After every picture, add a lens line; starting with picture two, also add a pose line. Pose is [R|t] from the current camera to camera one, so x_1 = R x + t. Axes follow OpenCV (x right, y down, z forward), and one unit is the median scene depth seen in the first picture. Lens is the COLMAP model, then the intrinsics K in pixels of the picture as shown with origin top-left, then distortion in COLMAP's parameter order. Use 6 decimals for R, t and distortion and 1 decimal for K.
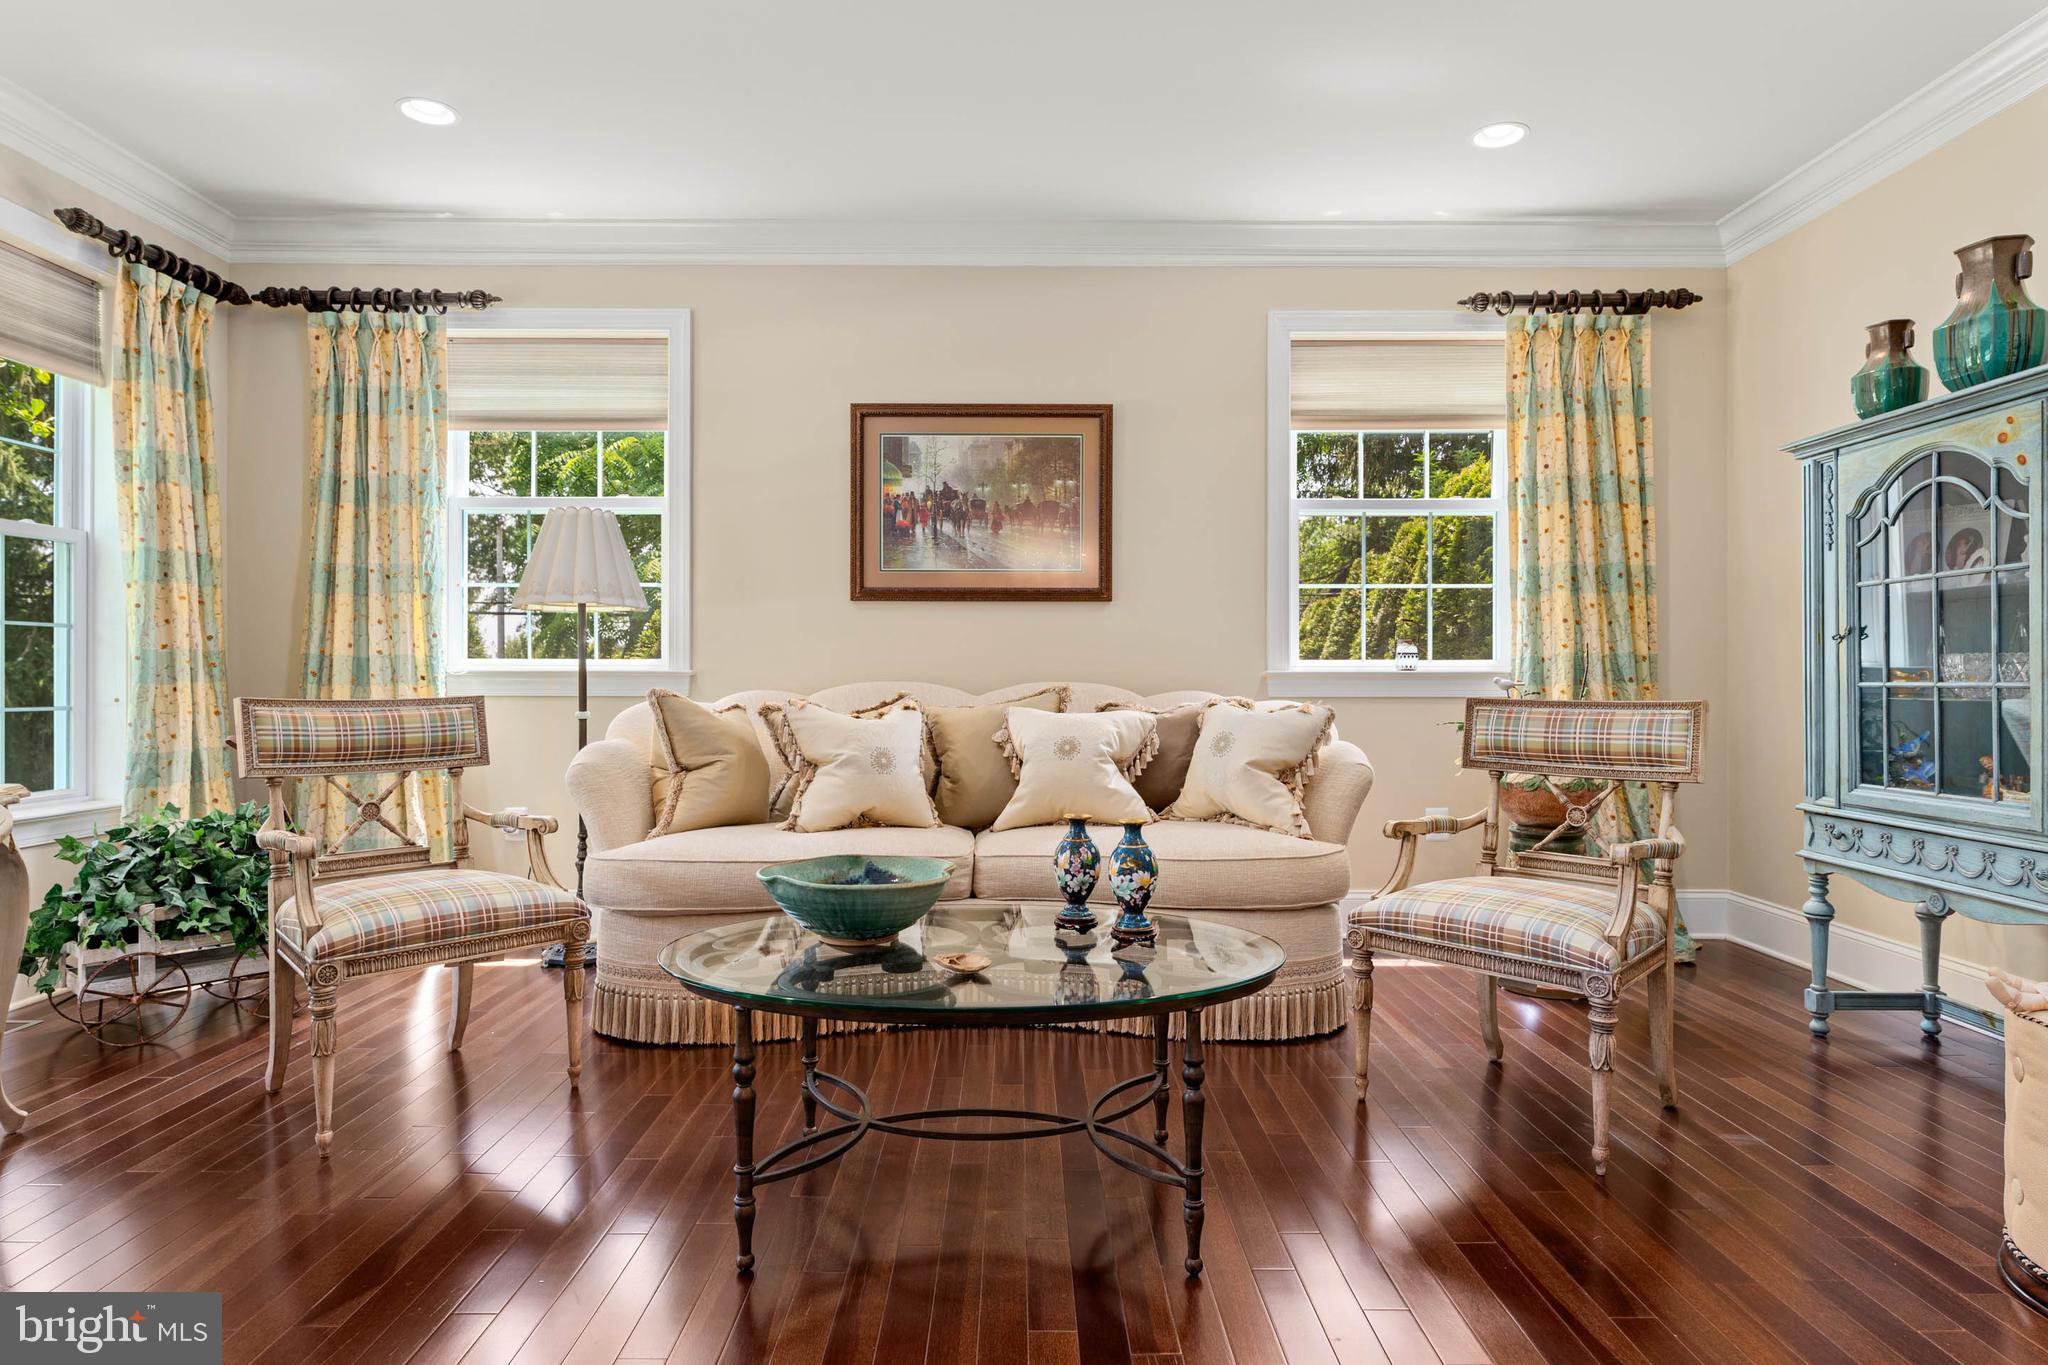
lens RADIAL K [[1183.7, 0, 1017.7], [0, 1183.7, 682.7], [0, 0, 1]] dist [0.005066, -0.001400]
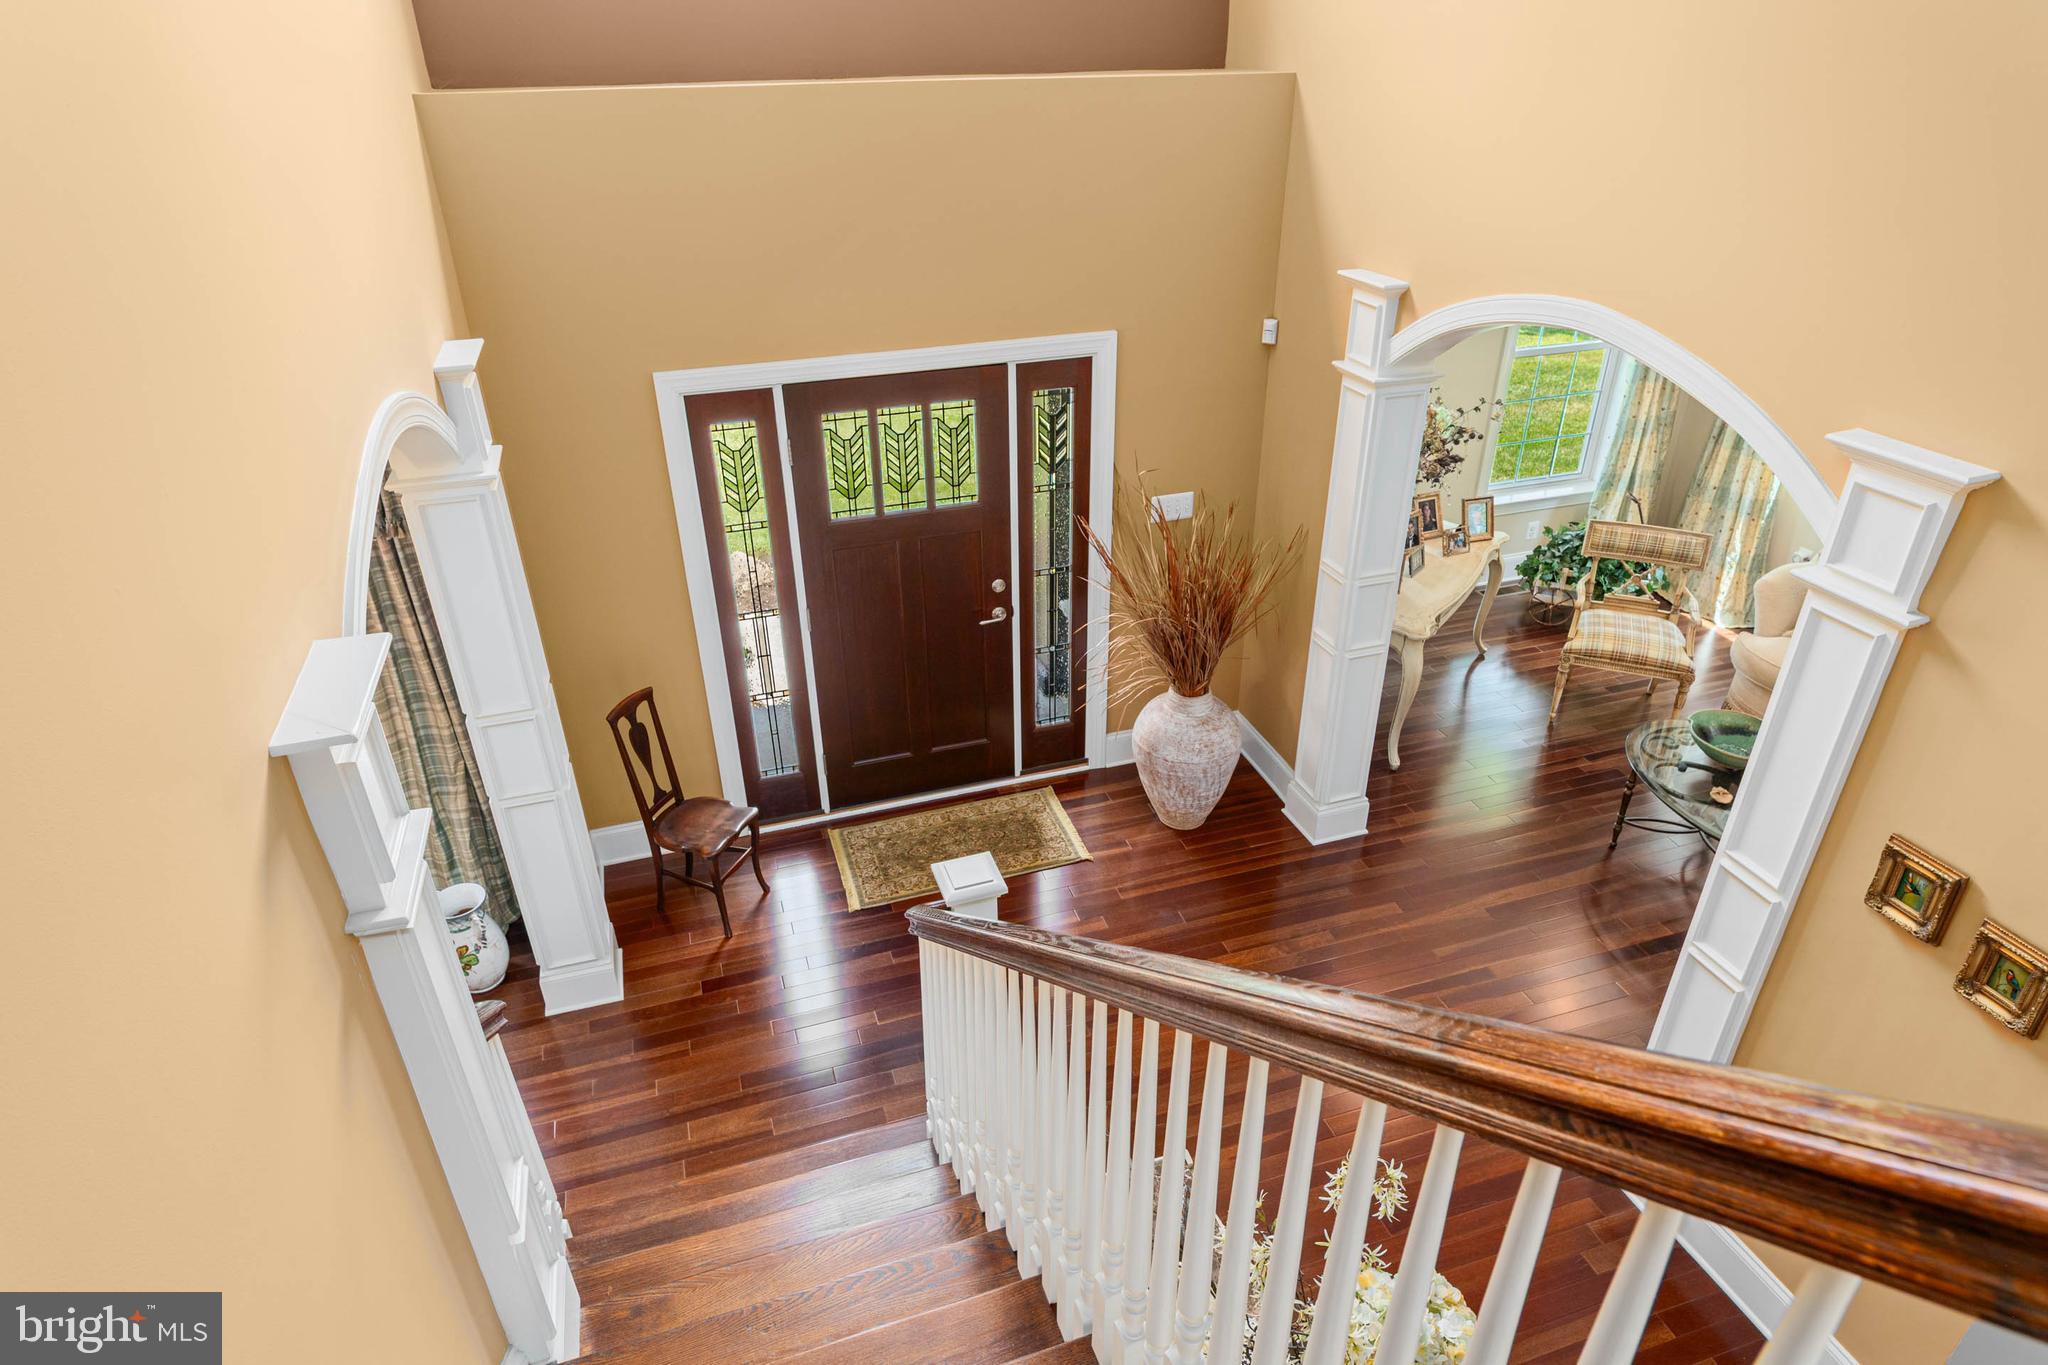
lens RADIAL K [[1183.7, 0, 1033.1], [0, 1183.7, 691.2], [0, 0, 1]] dist [0.005066, -0.001400]
pose [[0.322470, 0.464916, -0.824540, 0.908458], [0.003886, 0.870416, 0.492302, -0.743570], [0.946572, -0.161957, 0.278876, -0.606353]]
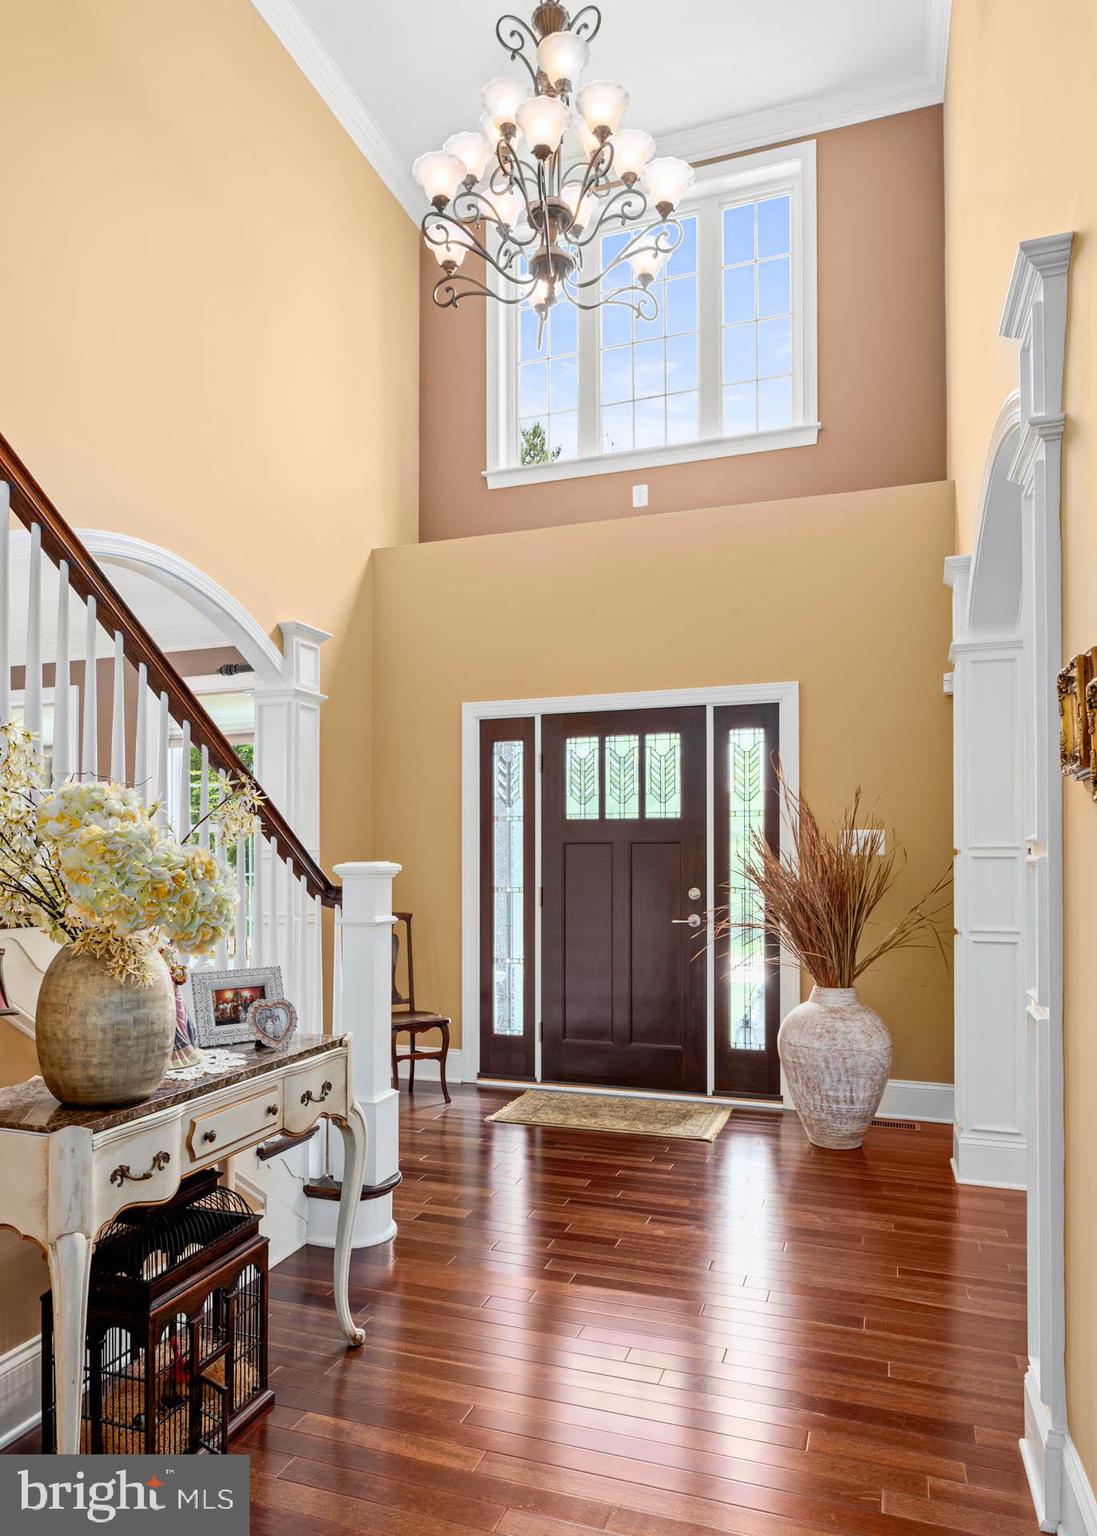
lens RADIAL K [[976.1, 0, 537.0], [0, 976.1, 838.9], [0, 0, 1]] dist [-0.003254, 0.007943]
pose [[-0.331185, -0.021022, -0.943332, 1.053205], [-0.005165, 0.999777, -0.020466, -0.090252], [0.943552, -0.001906, -0.331220, 0.144012]]
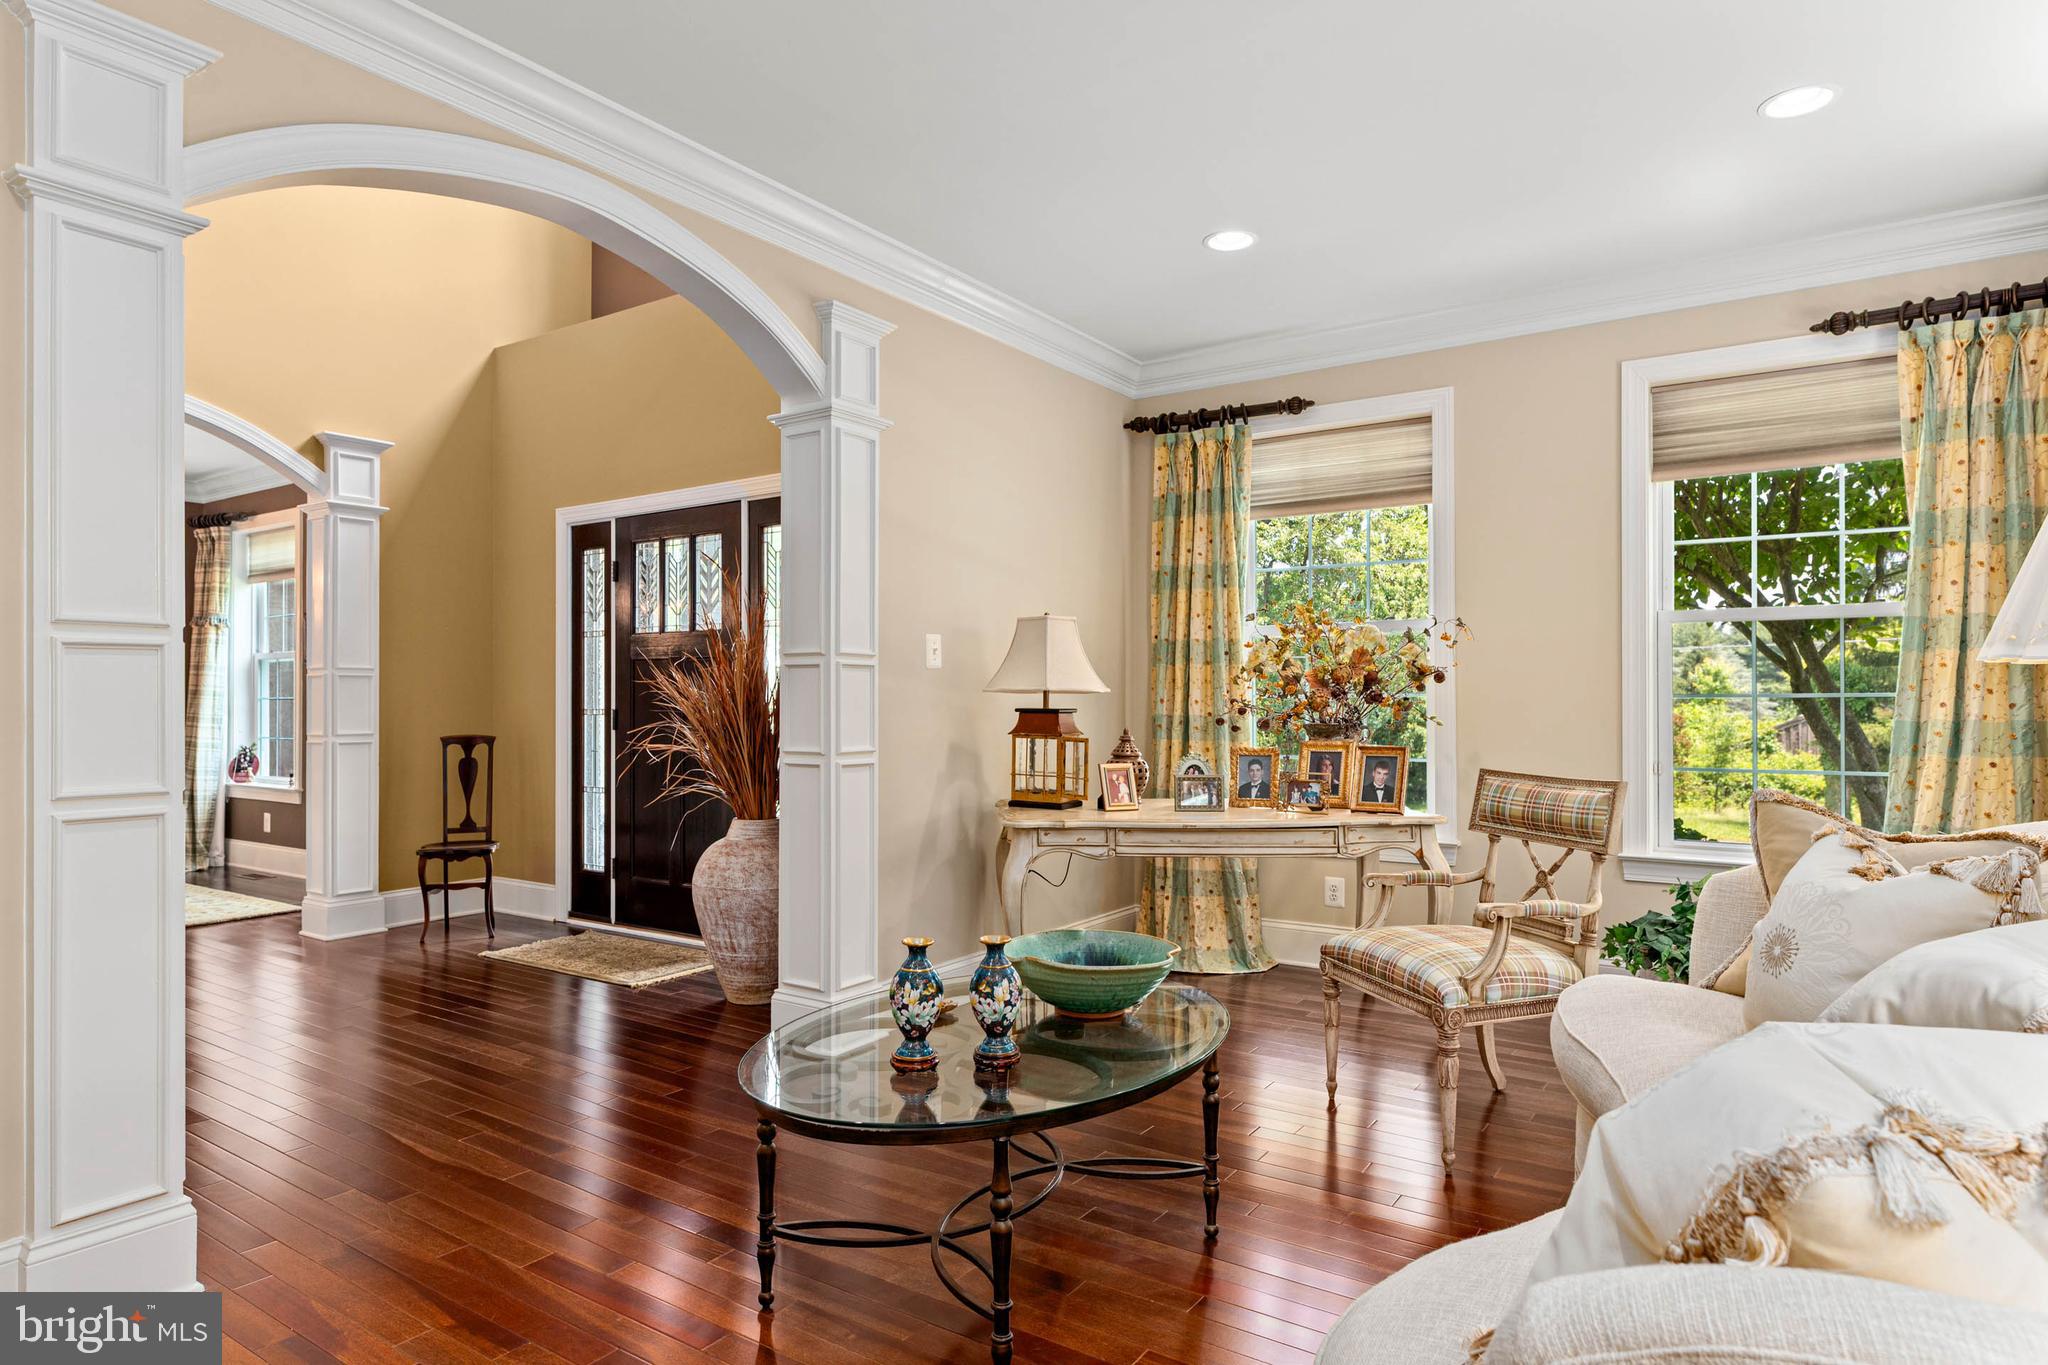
lens RADIAL K [[1183.7, 0, 1015.5], [0, 1183.7, 691.3], [0, 0, 1]] dist [0.005066, -0.001400]
pose [[-0.568670, -0.007742, -0.822529, 0.612712], [-0.005175, 0.999970, -0.005835, -0.061175], [0.822550, 0.000938, -0.568693, 1.196834]]
